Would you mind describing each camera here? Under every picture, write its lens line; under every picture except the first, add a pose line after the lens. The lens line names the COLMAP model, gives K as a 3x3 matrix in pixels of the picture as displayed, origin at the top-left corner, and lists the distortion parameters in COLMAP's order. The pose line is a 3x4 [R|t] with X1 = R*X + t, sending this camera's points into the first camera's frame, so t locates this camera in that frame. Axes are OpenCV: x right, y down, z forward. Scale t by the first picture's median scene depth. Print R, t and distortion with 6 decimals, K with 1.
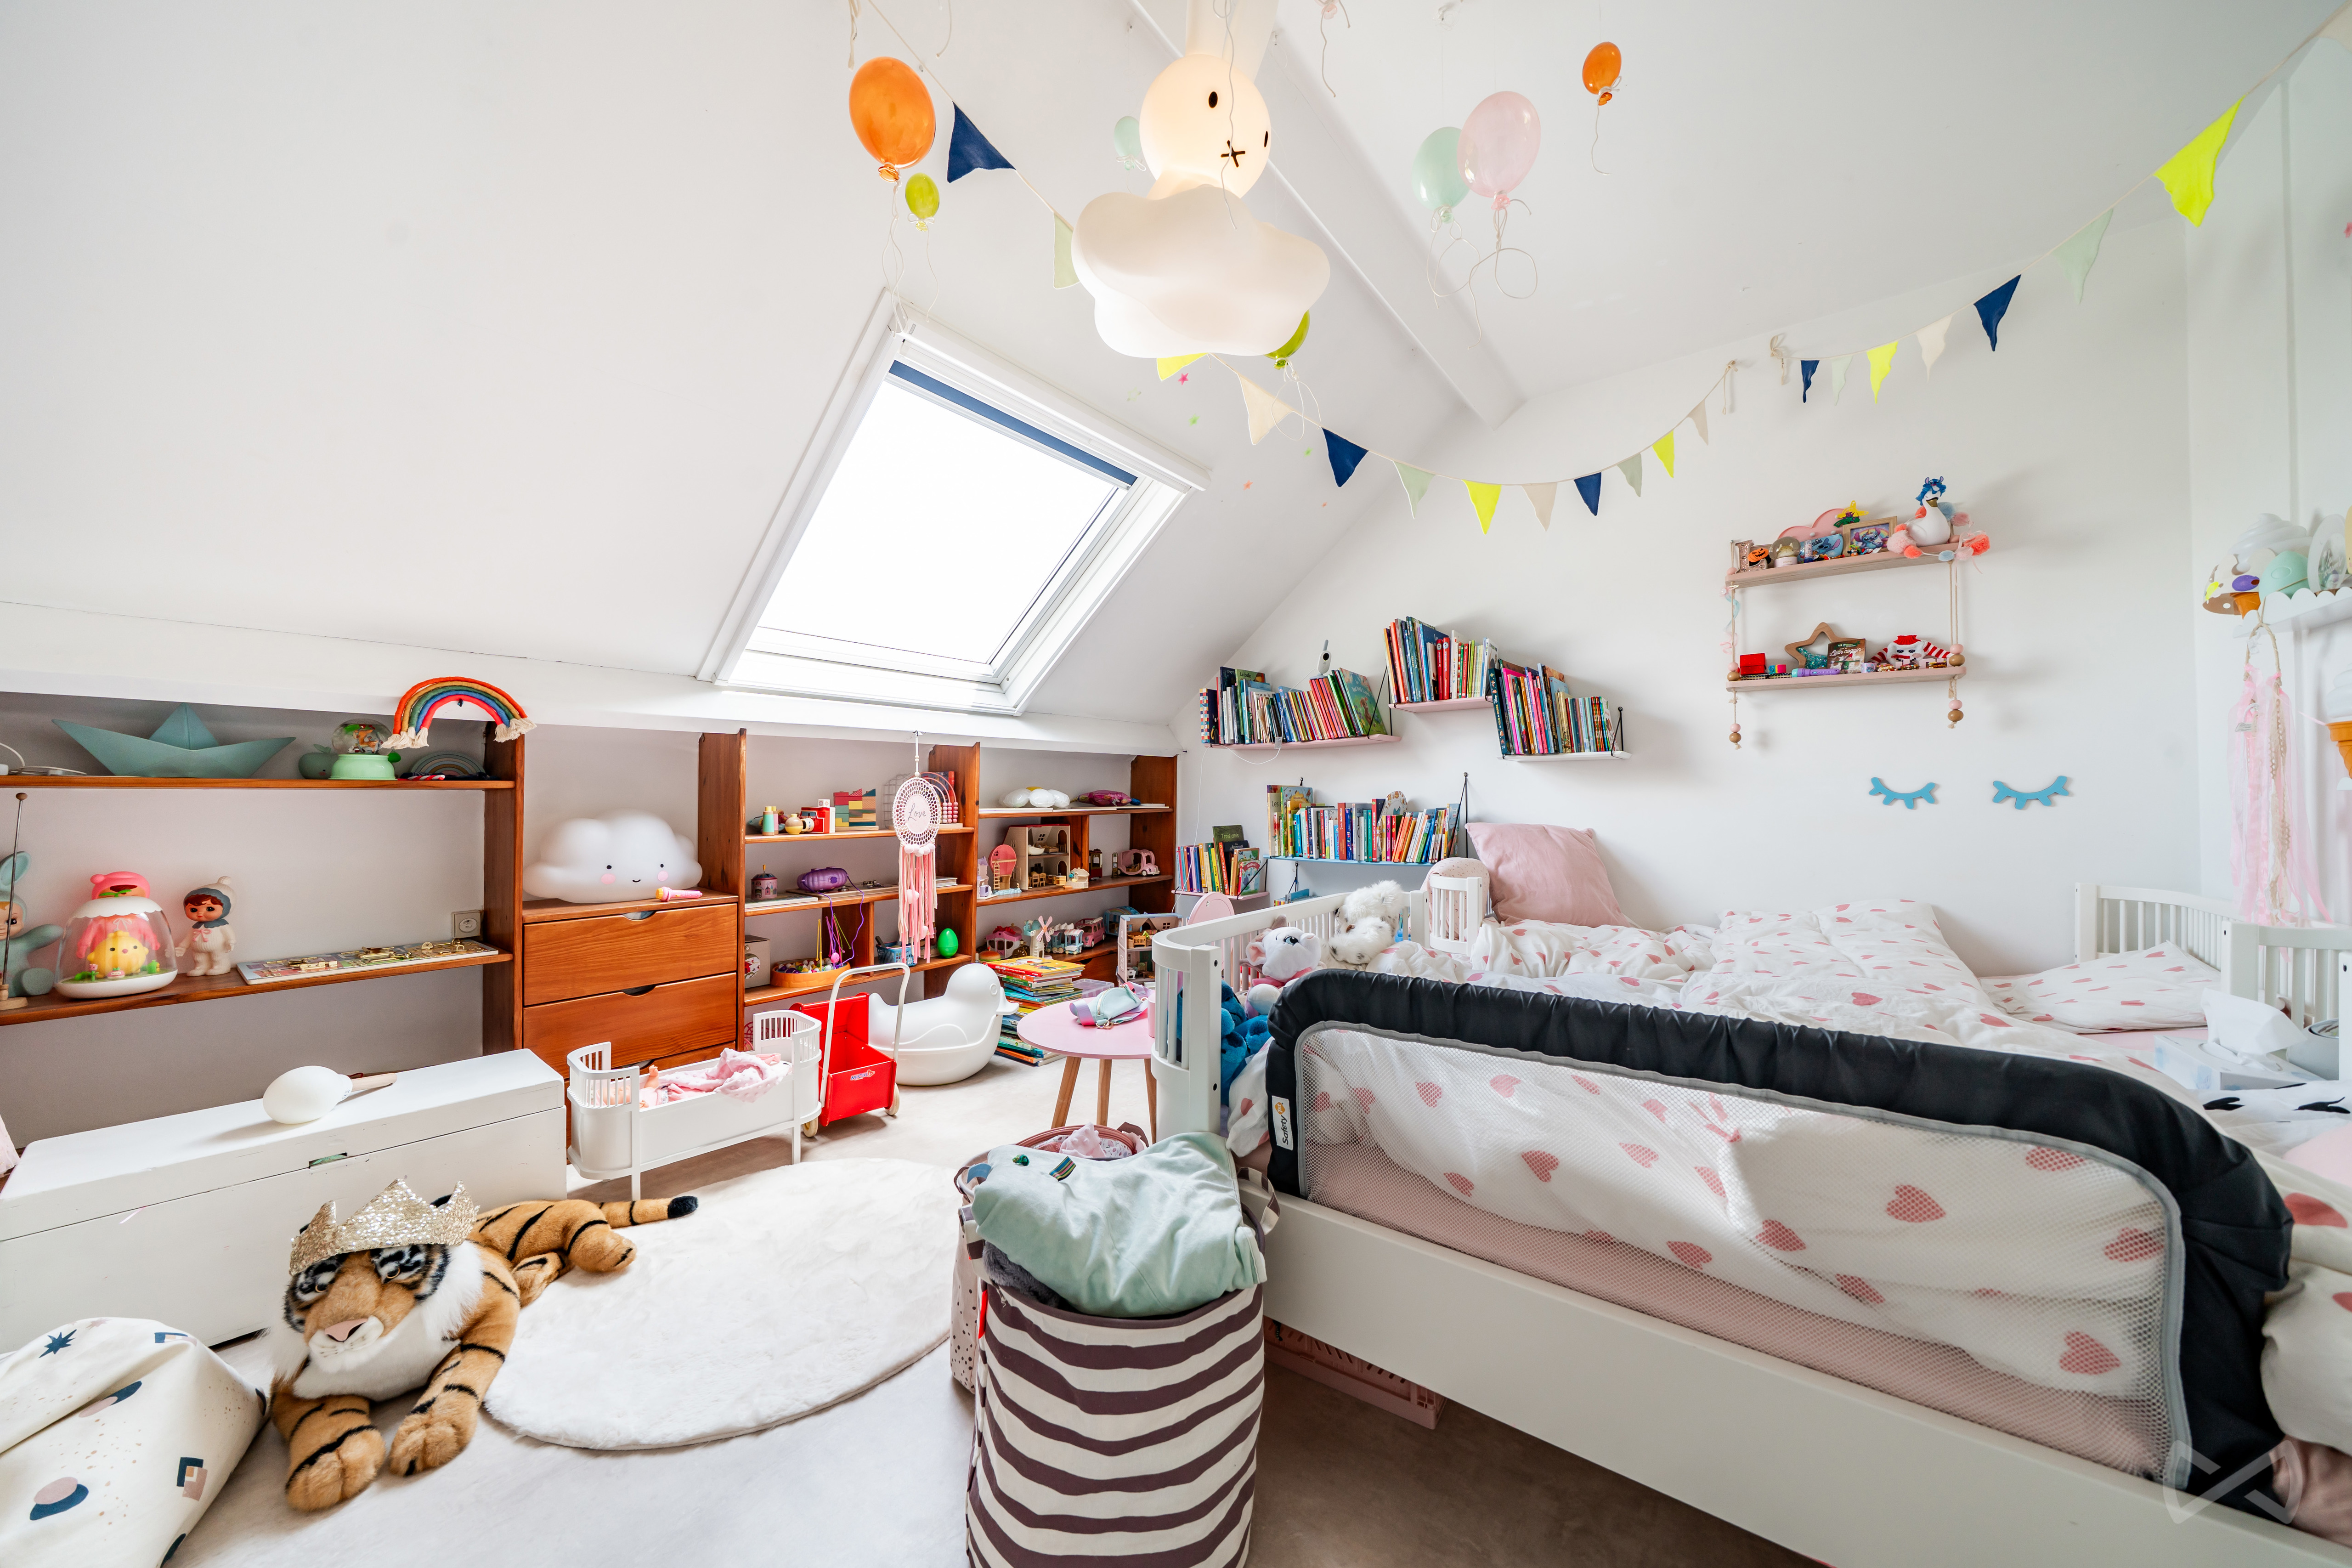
lens RADIAL K [[795.0, 0, 1171.7], [0, 795.0, 795.3], [0, 0, 1]] dist [-0.007678, 0.000324]
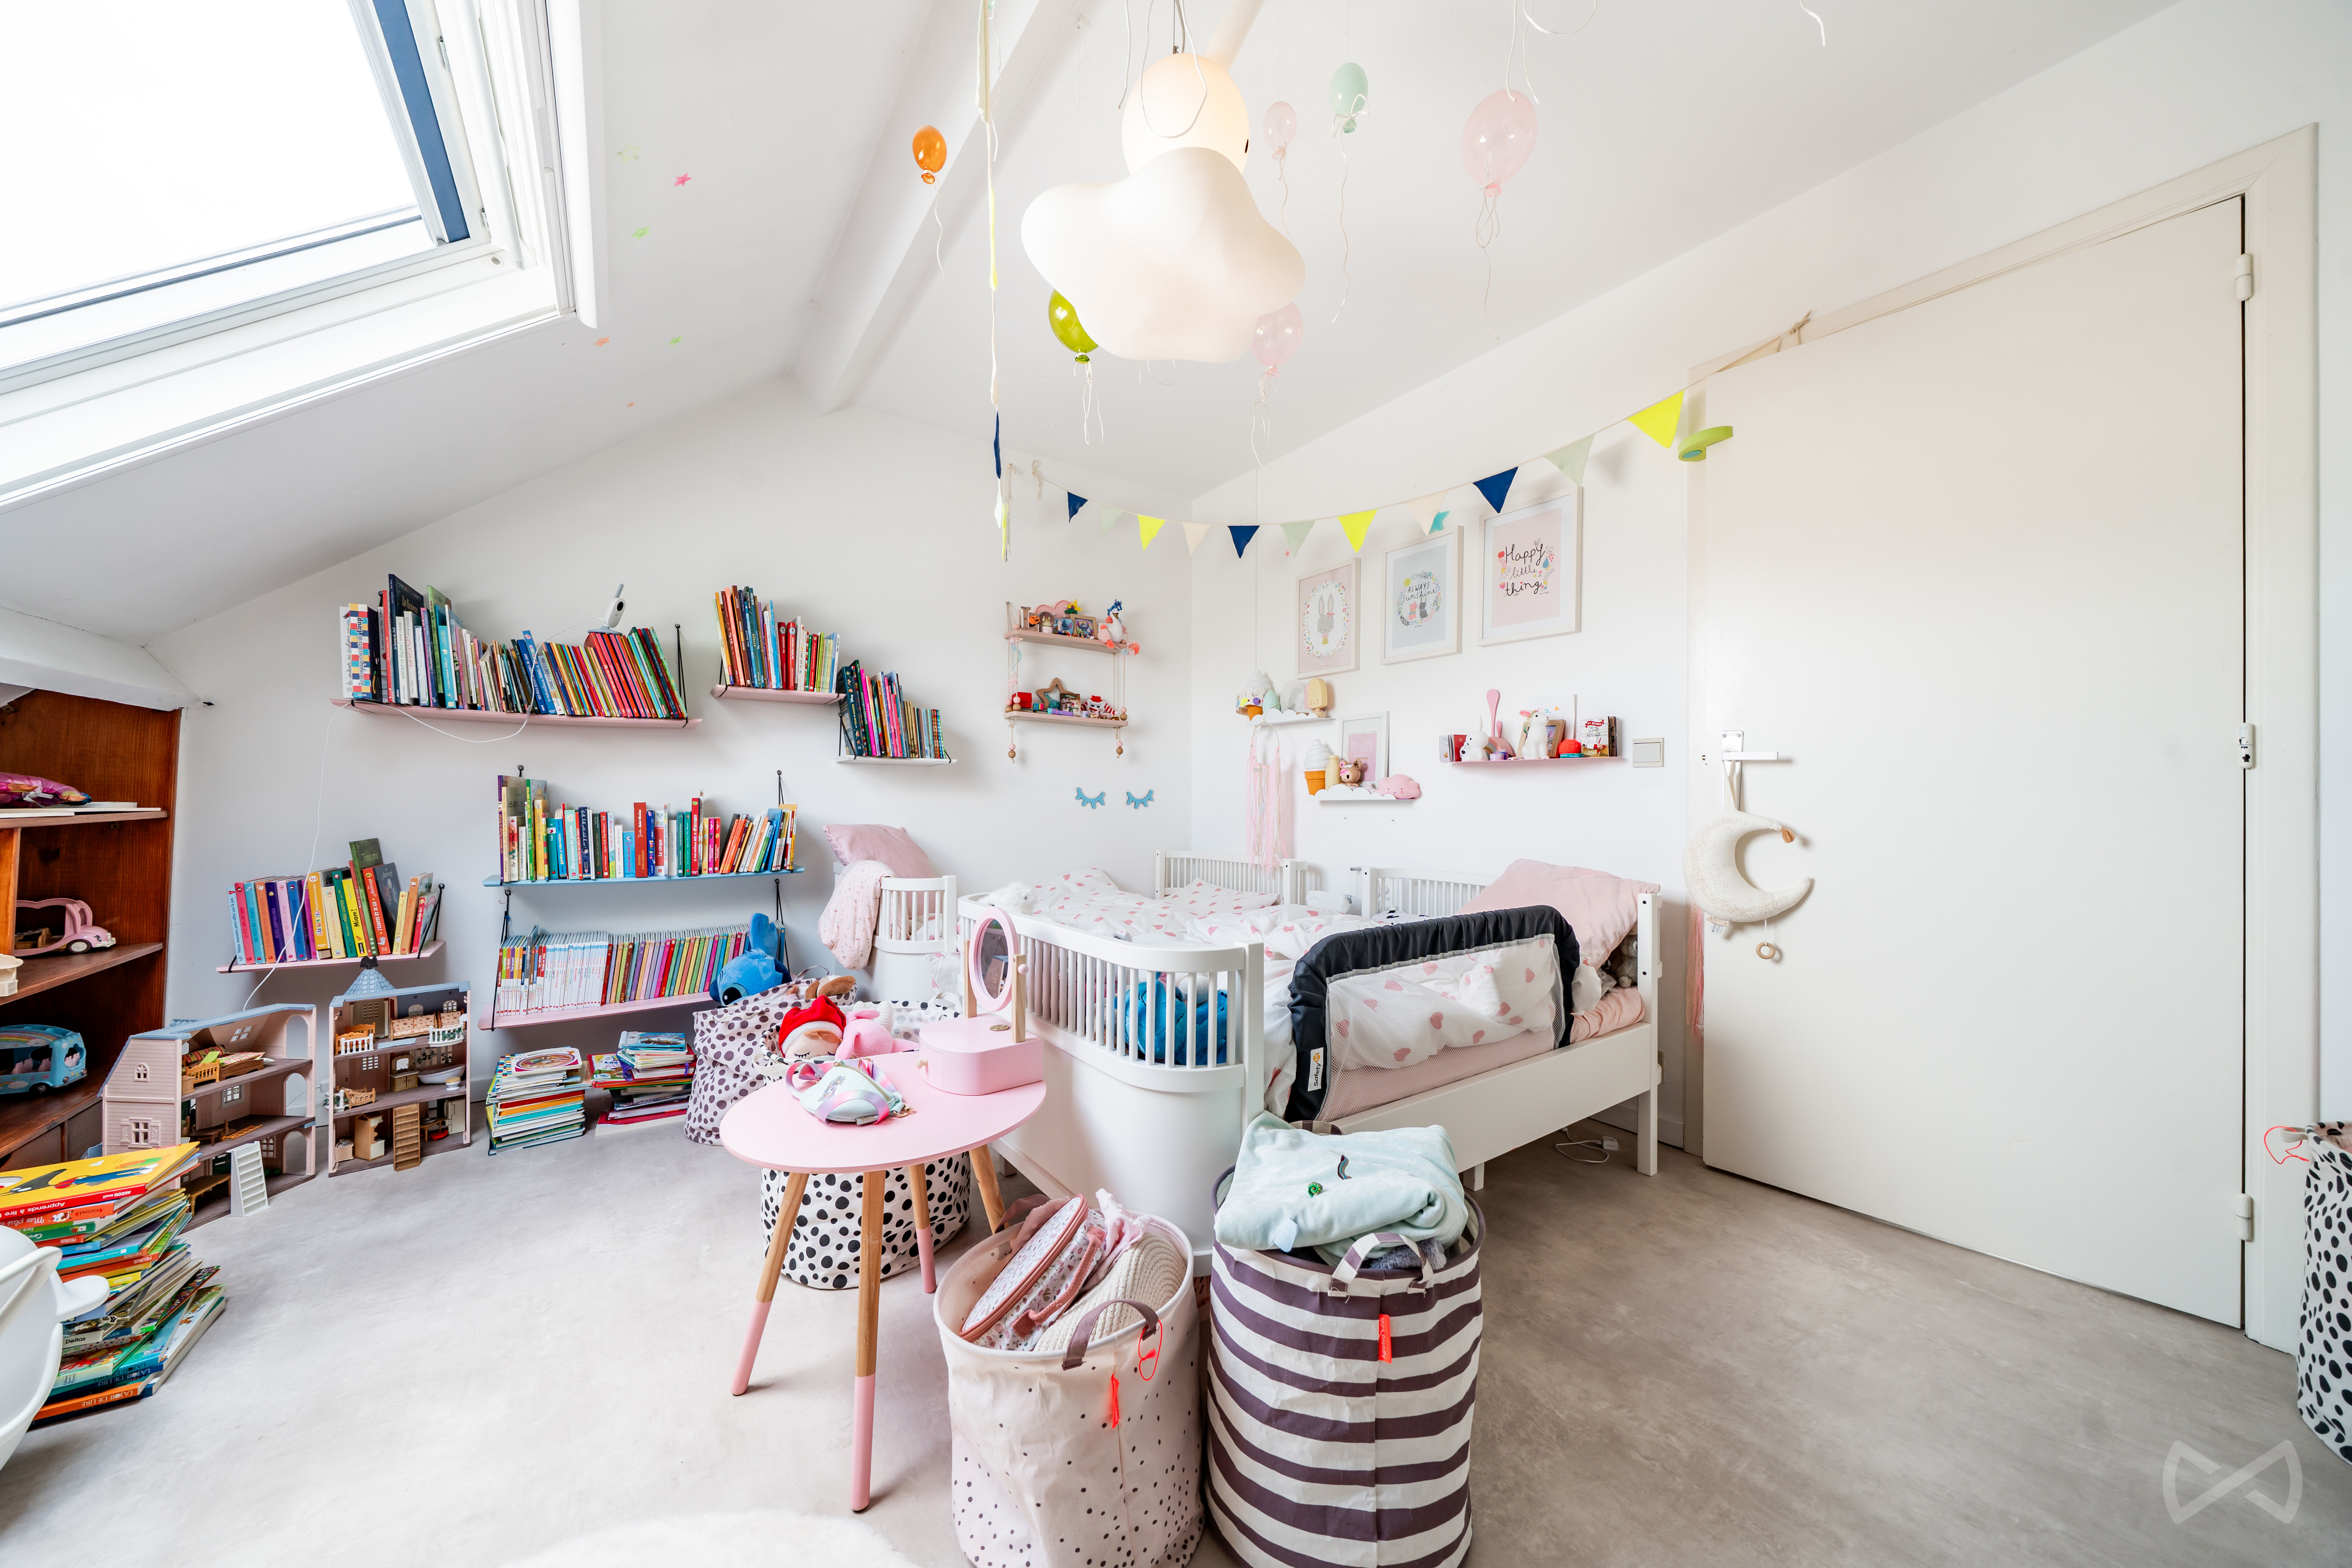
lens RADIAL K [[795.0, 0, 1172.9], [0, 795.0, 801.2], [0, 0, 1]] dist [-0.007678, 0.000324]
pose [[0.294969, 0.004003, 0.955498, -0.438423], [-0.014191, 0.999899, 0.000192, 0.000323], [-0.955401, -0.013616, 0.294996, 0.341798]]
